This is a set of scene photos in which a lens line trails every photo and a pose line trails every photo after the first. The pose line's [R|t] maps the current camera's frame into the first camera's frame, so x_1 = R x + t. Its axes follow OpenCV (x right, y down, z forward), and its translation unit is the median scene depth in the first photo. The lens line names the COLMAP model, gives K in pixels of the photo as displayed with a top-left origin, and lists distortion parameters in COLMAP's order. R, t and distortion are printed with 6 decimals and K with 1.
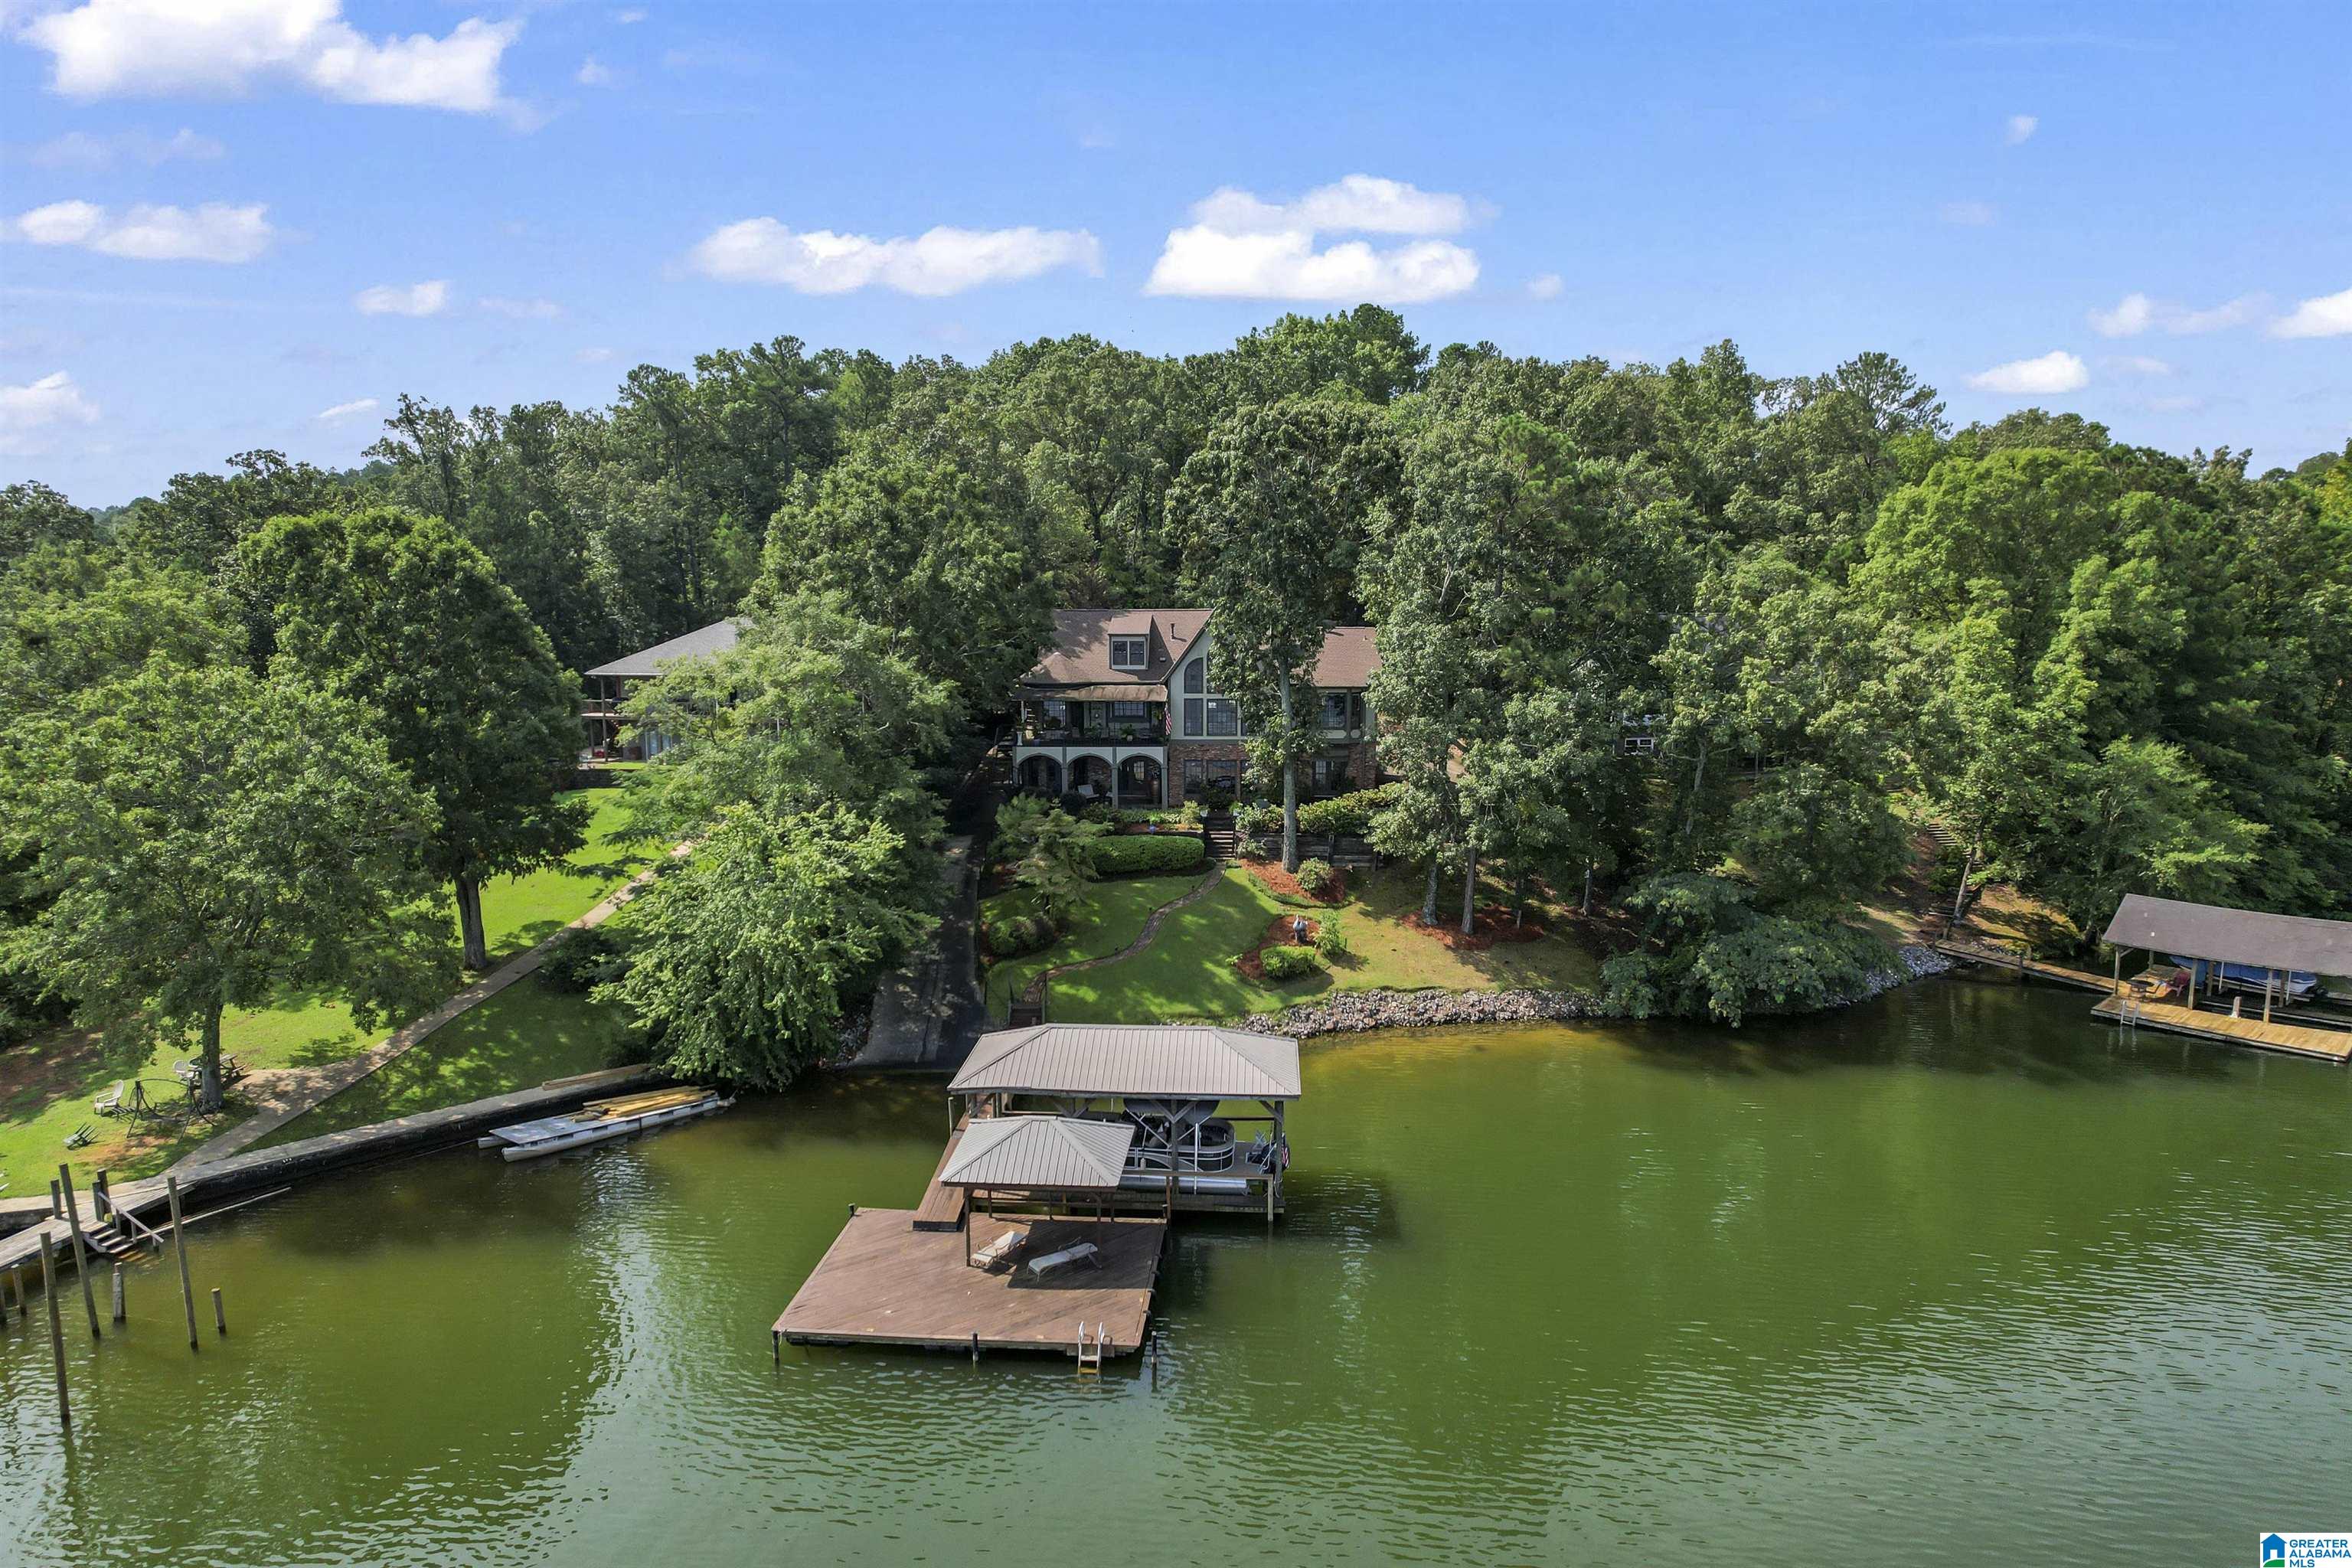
lens RADIAL K [[1504.0, 0, 1176.0], [0, 1504.0, 784.0], [0, 0, 1]] dist [-0.050568, 0.058517]
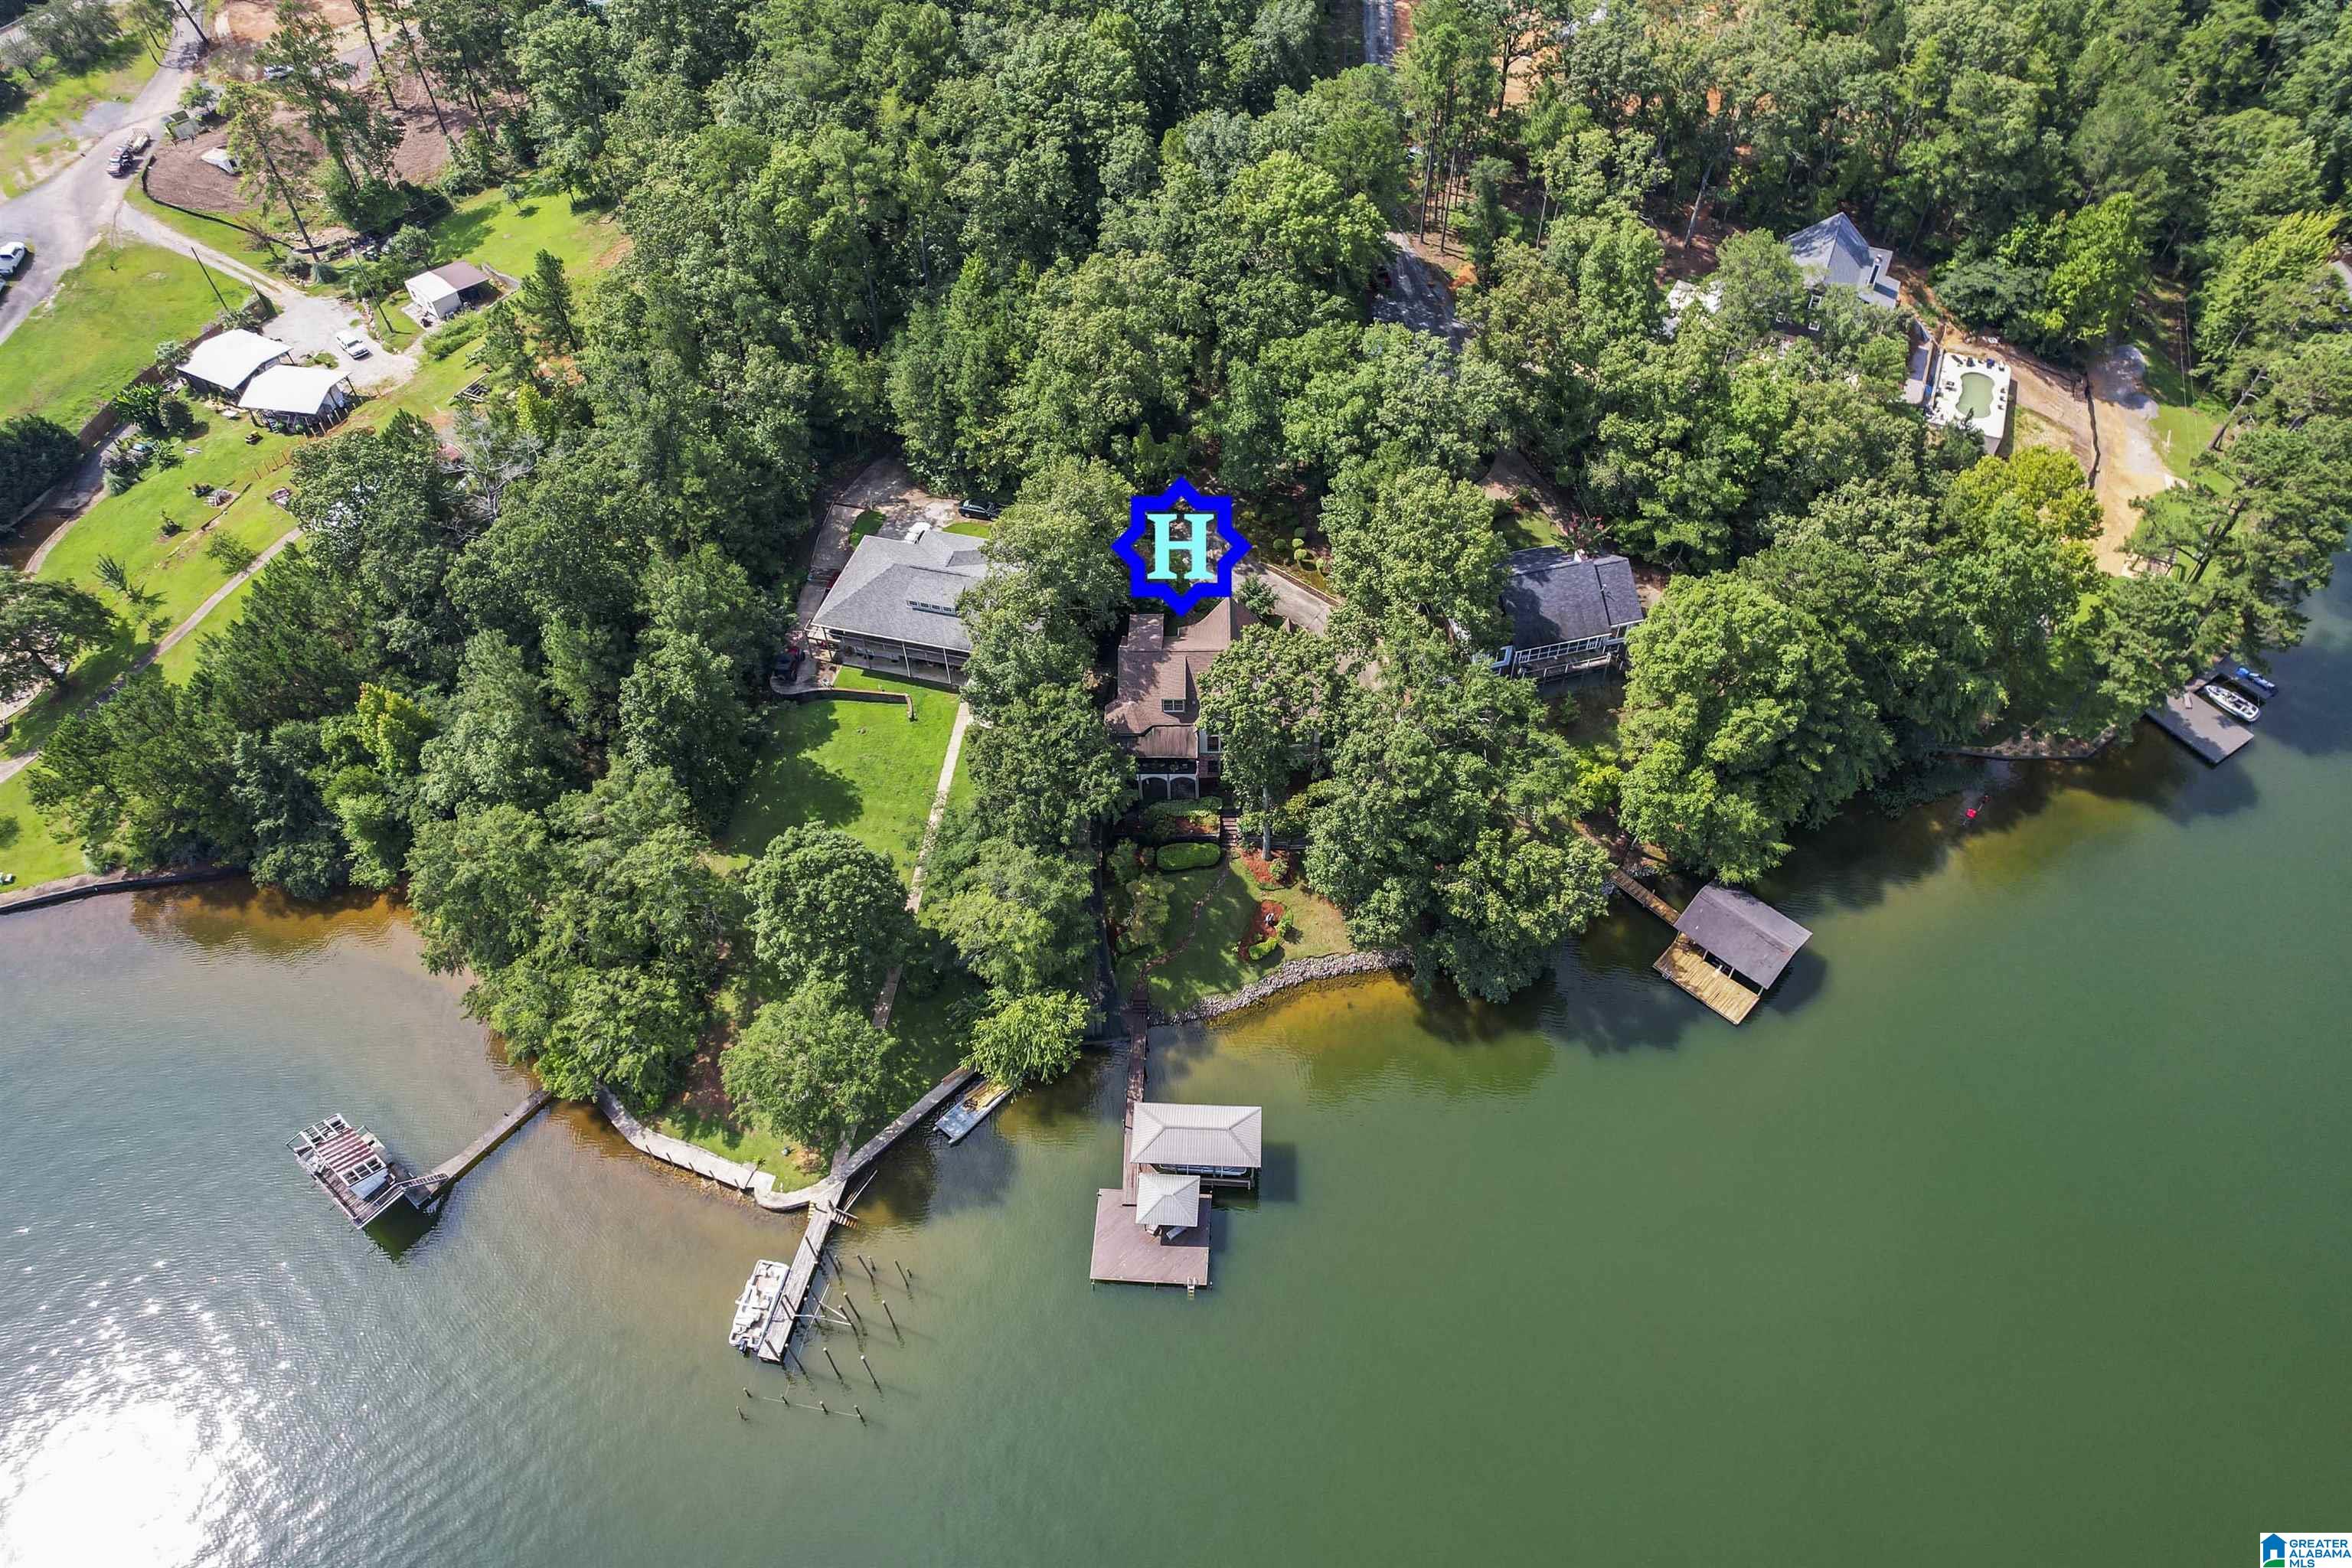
lens RADIAL K [[1515.1, 0, 1176.0], [0, 1515.1, 784.0], [0, 0, 1]] dist [-0.002921, -0.000692]
pose [[0.999686, -0.021968, -0.012047, -0.012005], [0.024417, 0.746510, 0.664927, -1.257403], [-0.005614, -0.665012, 0.746812, -0.344698]]
